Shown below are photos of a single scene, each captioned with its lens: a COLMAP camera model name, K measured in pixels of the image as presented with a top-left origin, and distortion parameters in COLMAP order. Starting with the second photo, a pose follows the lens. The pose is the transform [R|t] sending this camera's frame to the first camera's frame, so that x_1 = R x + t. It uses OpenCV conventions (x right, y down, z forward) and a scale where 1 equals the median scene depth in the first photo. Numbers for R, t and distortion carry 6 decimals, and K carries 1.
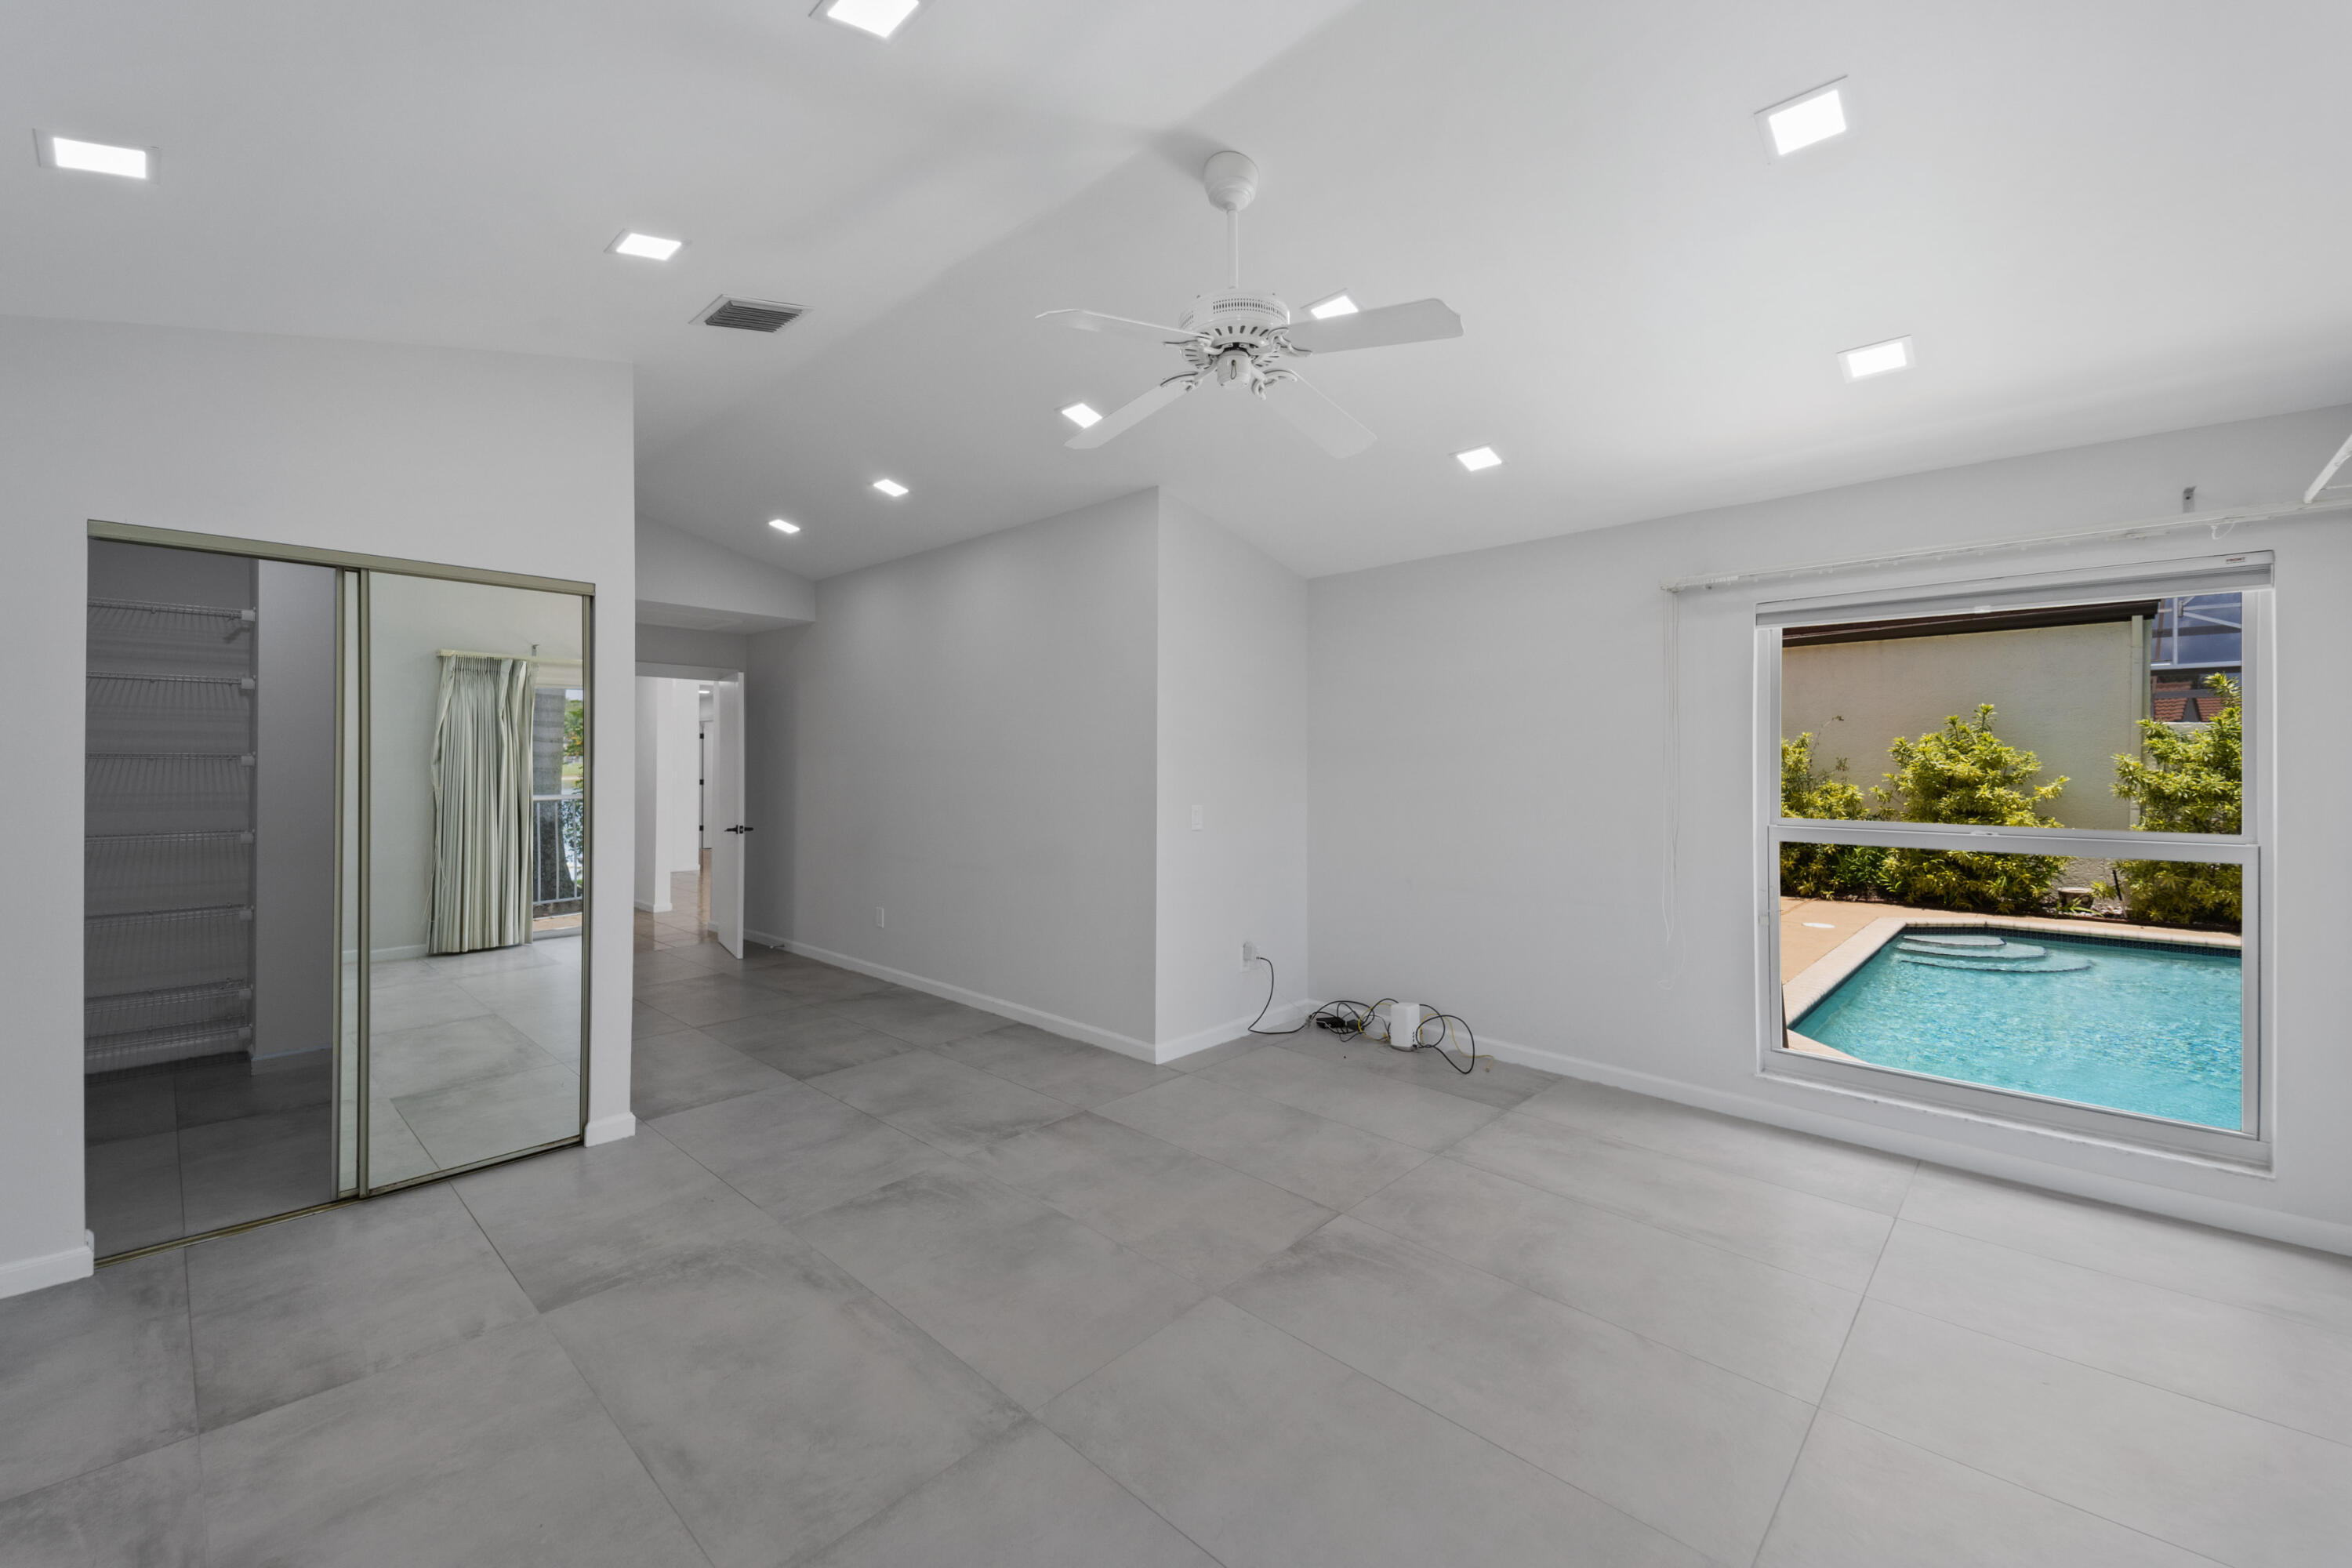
lens RADIAL K [[925.2, 0, 1175.0], [0, 925.2, 775.3], [0, 0, 1]] dist [0.085810, -0.038991]
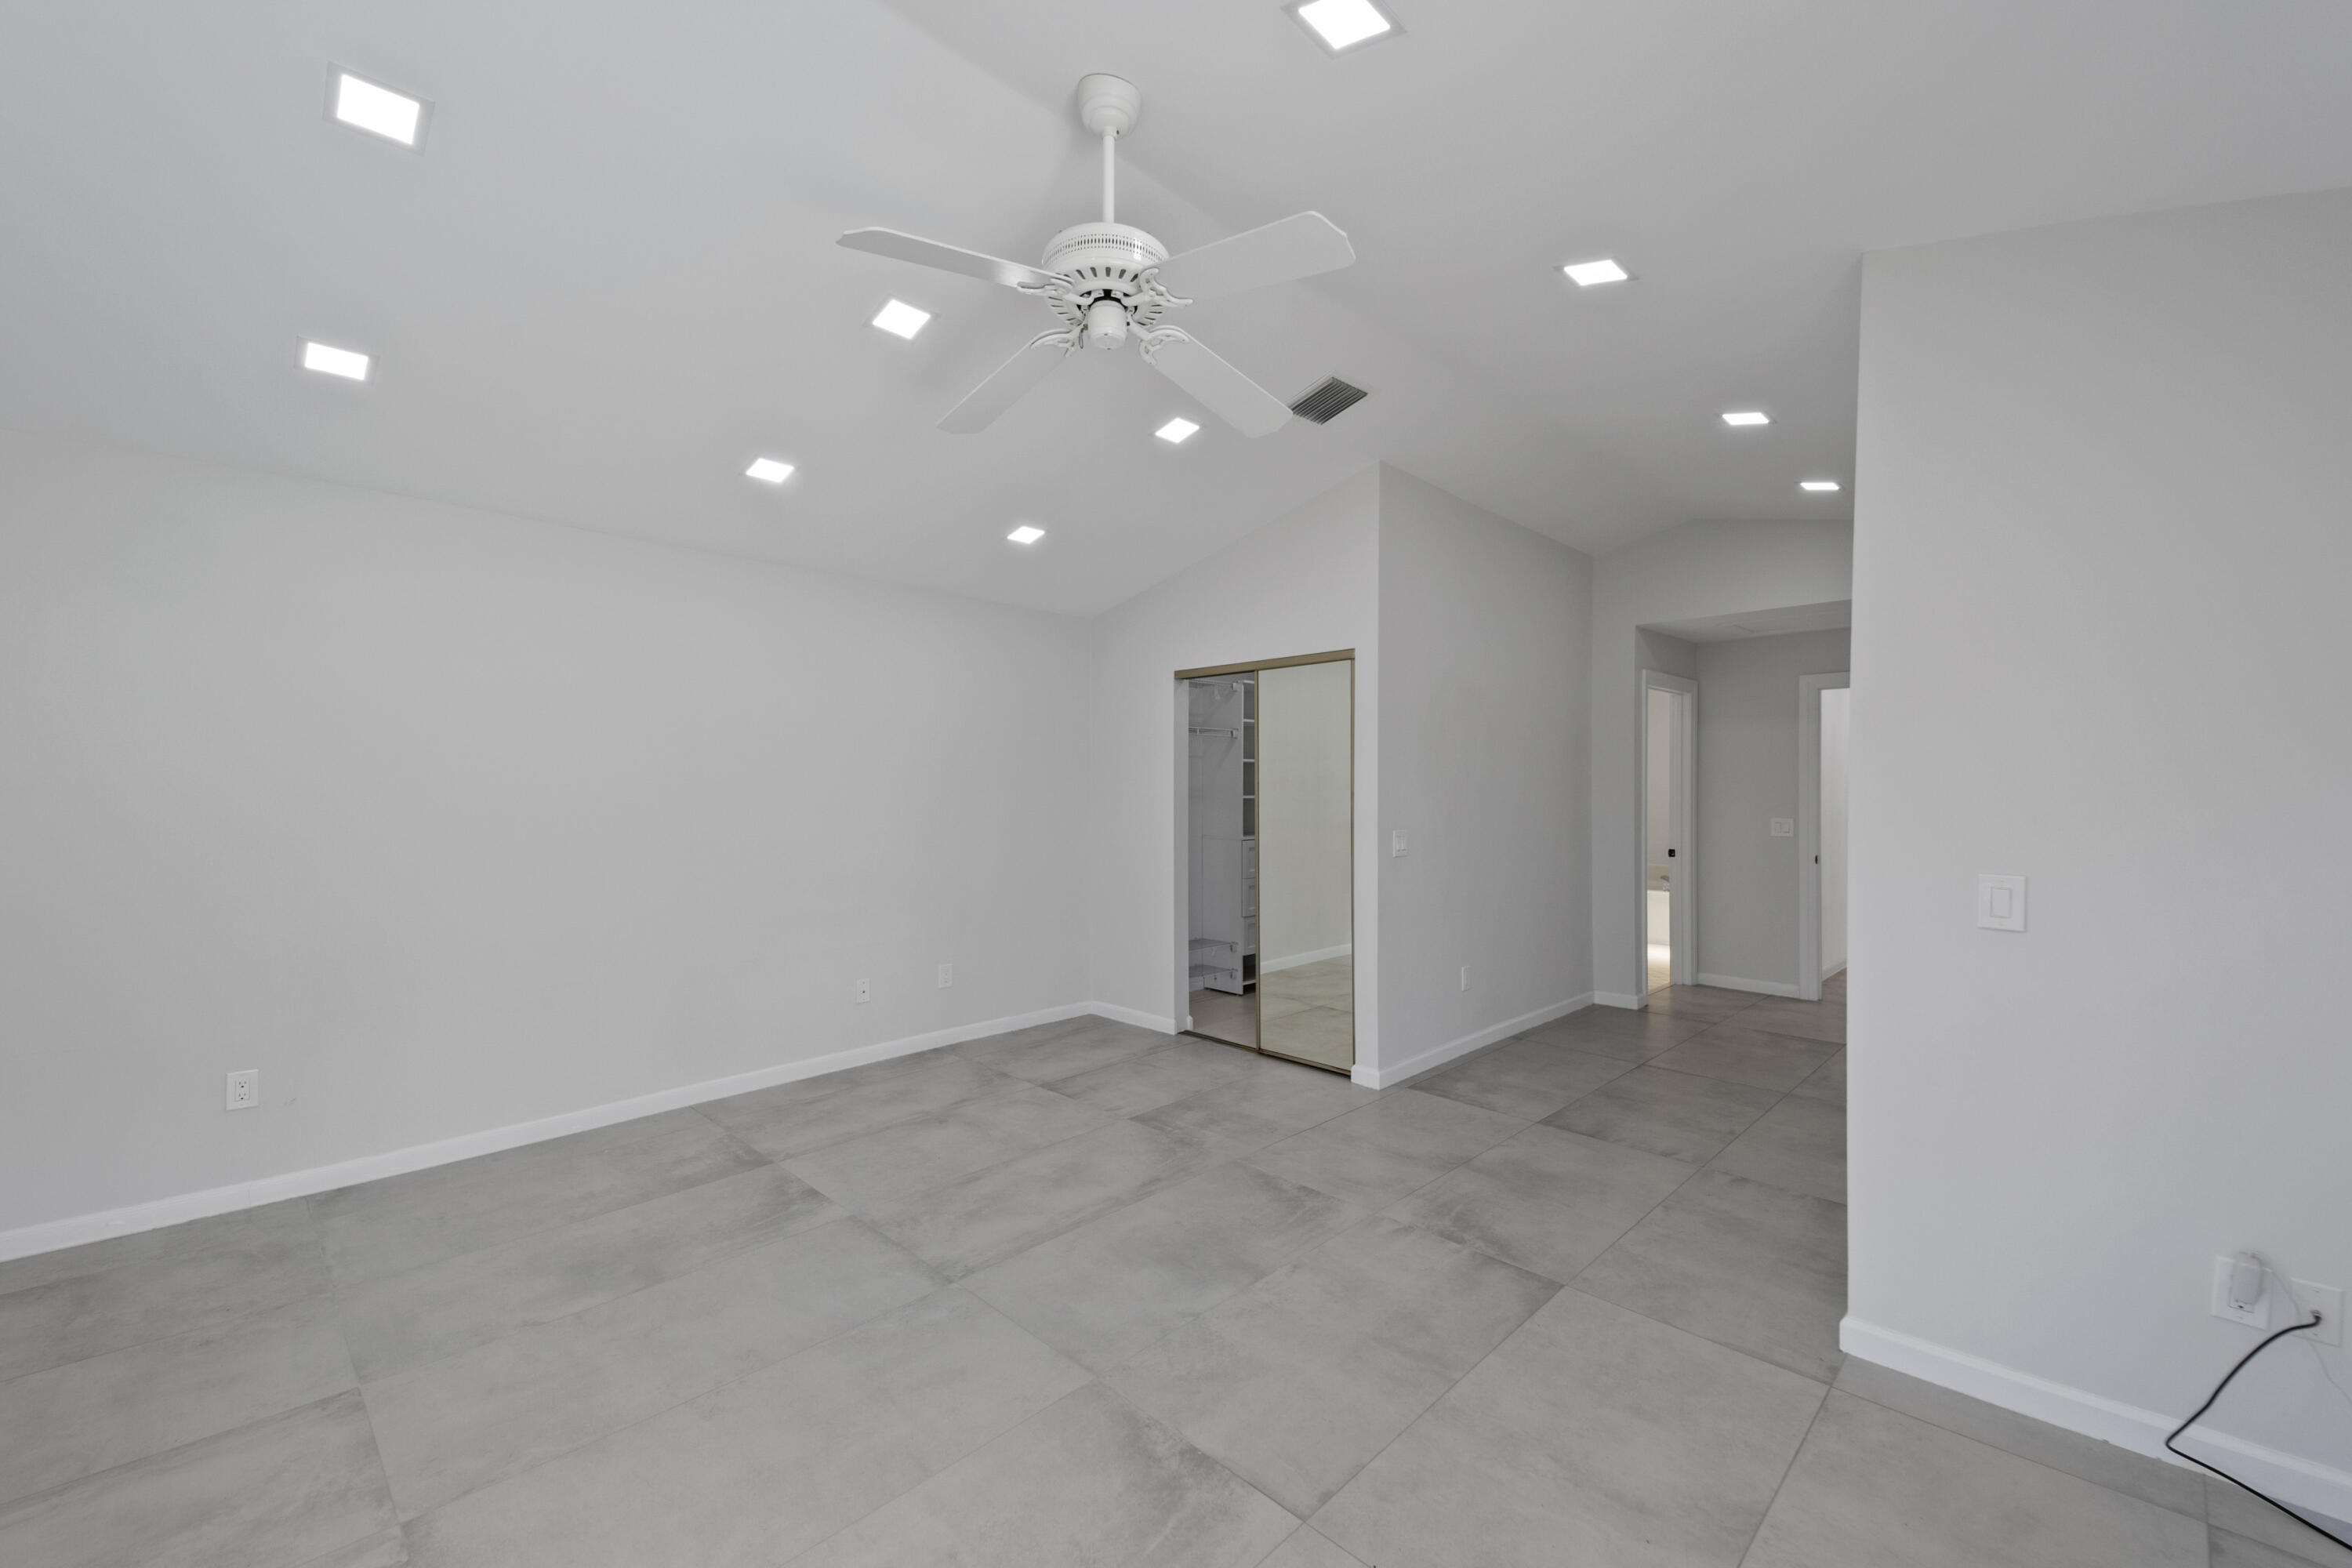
lens RADIAL K [[925.2, 0, 1175.0], [0, 925.2, 775.3], [0, 0, 1]] dist [0.085810, -0.038991]
pose [[-0.025233, -0.018737, -0.999506, 0.854700], [-0.010755, 0.999772, -0.018471, -0.010881], [0.999624, 0.010284, -0.025429, 0.971268]]
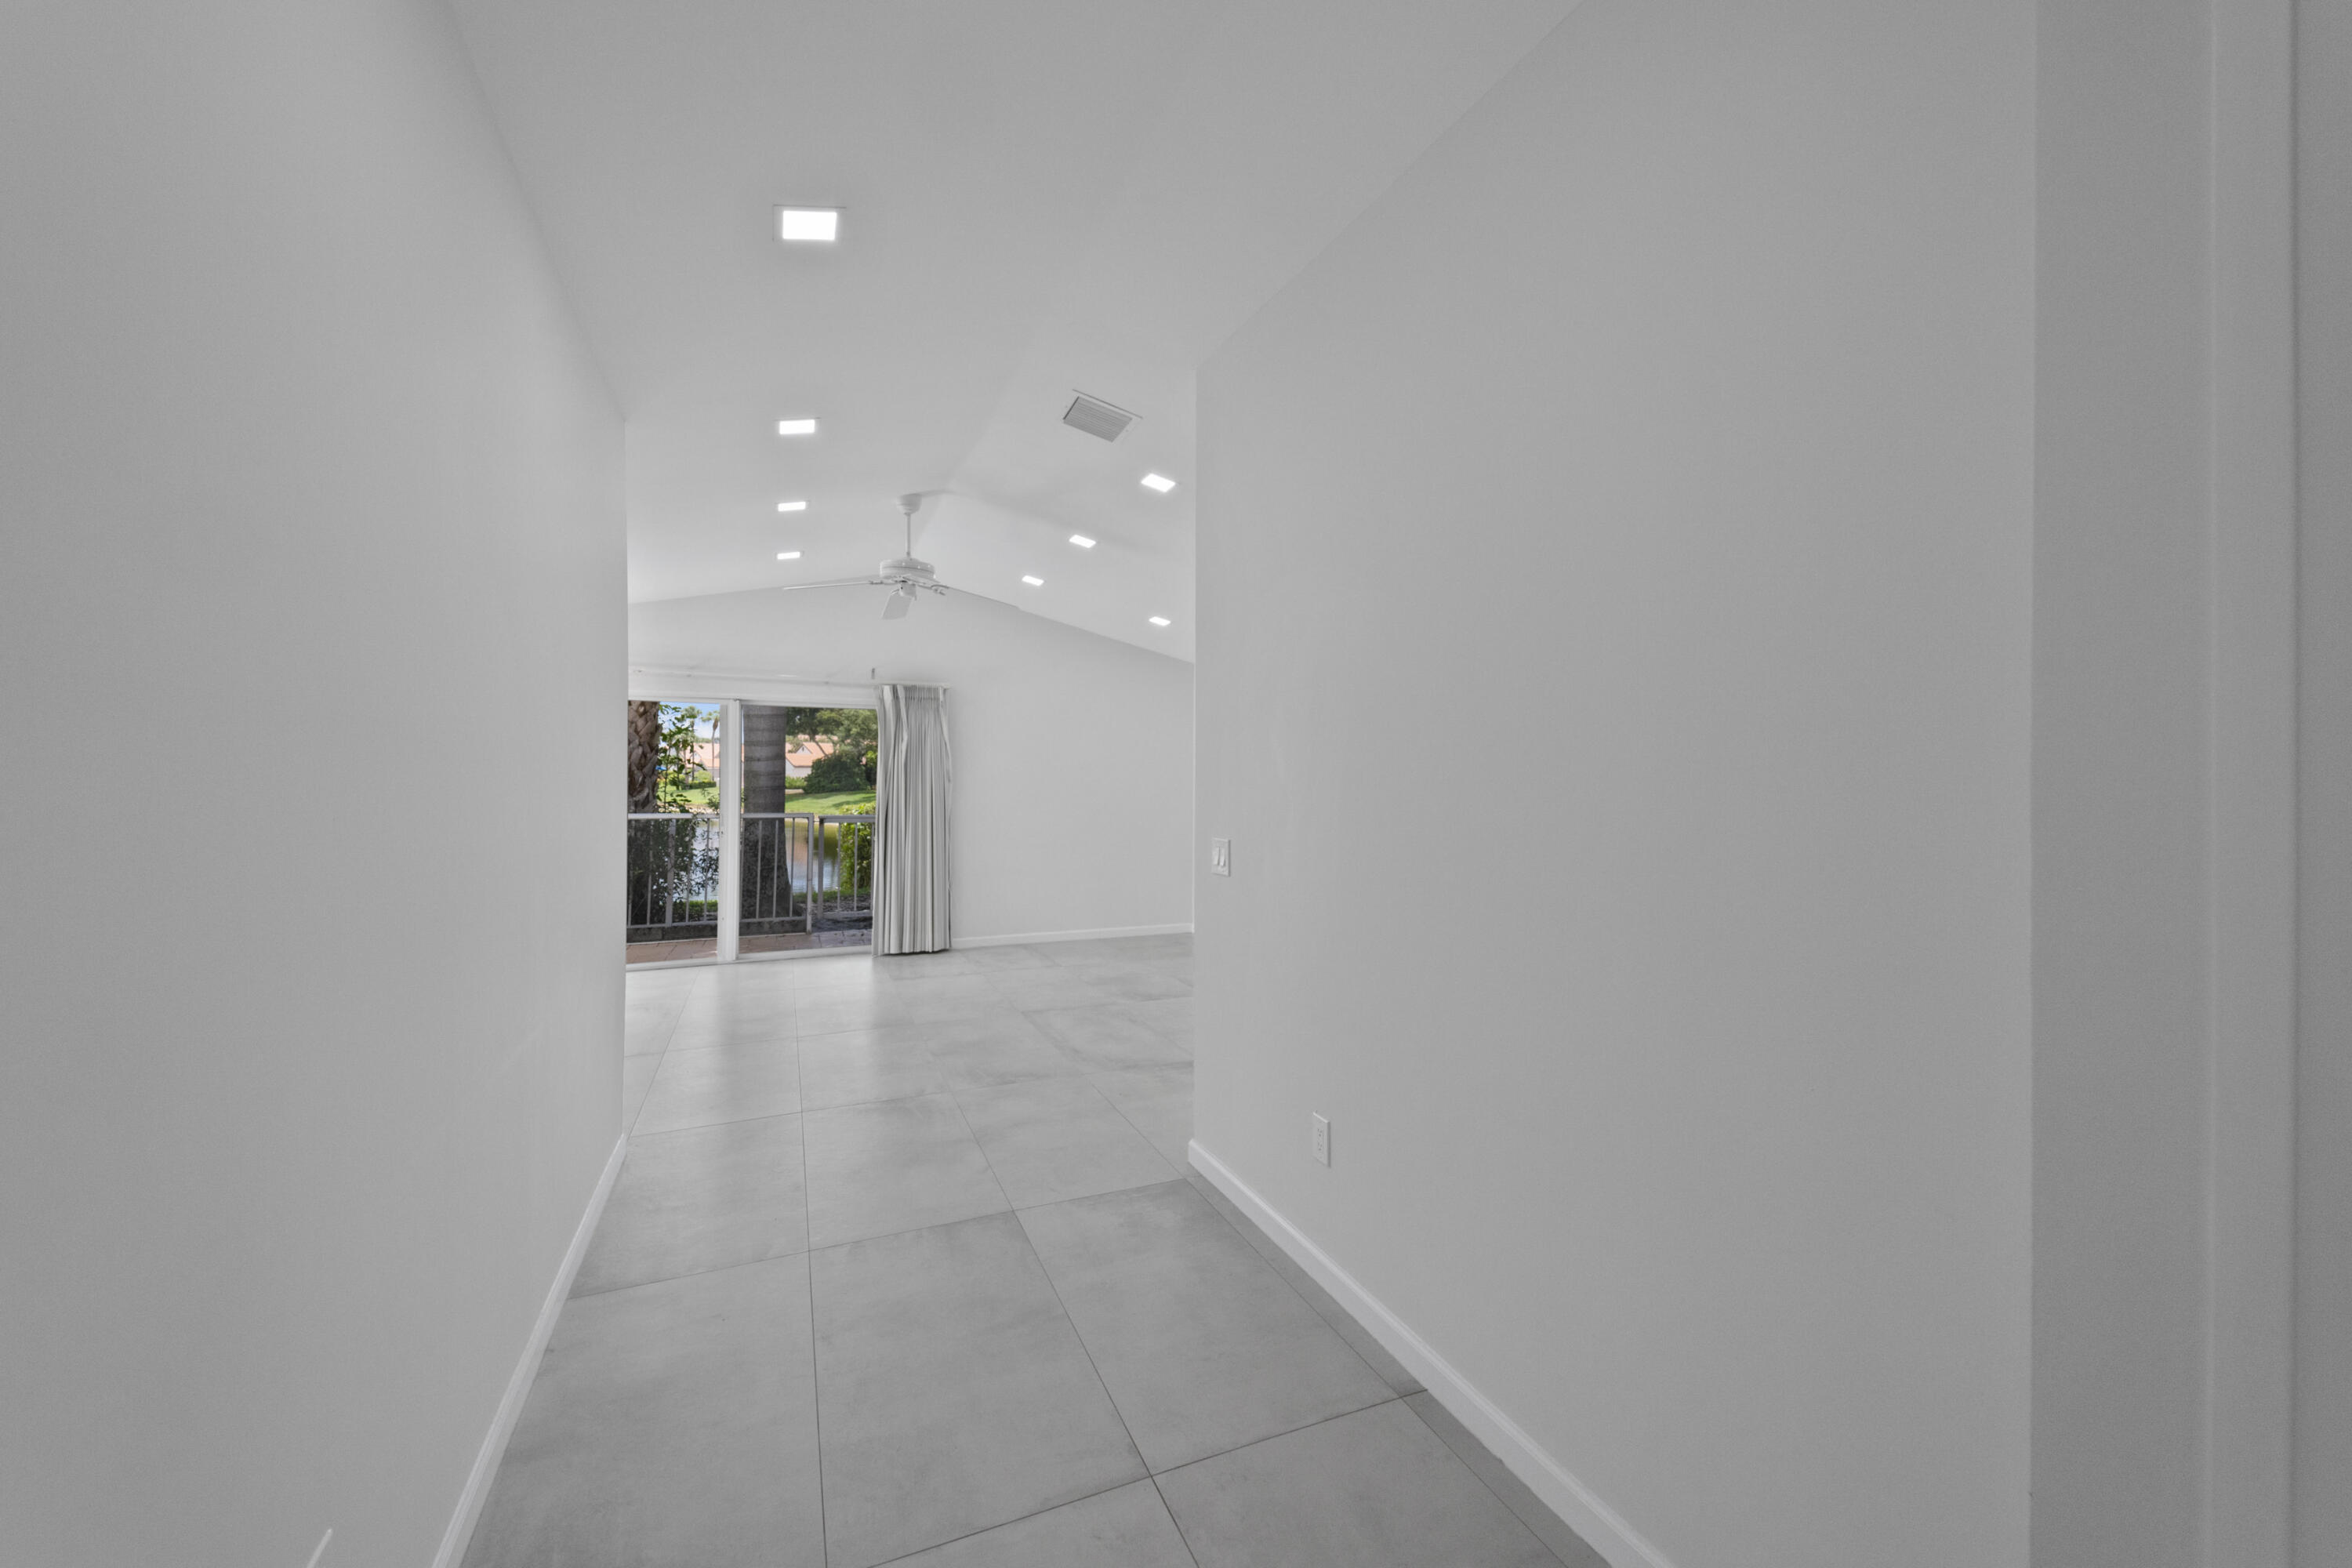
lens RADIAL K [[925.2, 0, 1175.0], [0, 925.2, 775.3], [0, 0, 1]] dist [0.085810, -0.038991]
pose [[-0.917291, -0.009986, 0.398093, -1.193380], [-0.008520, 0.999949, 0.005452, -0.031853], [-0.398127, 0.001609, -0.917329, 2.413176]]
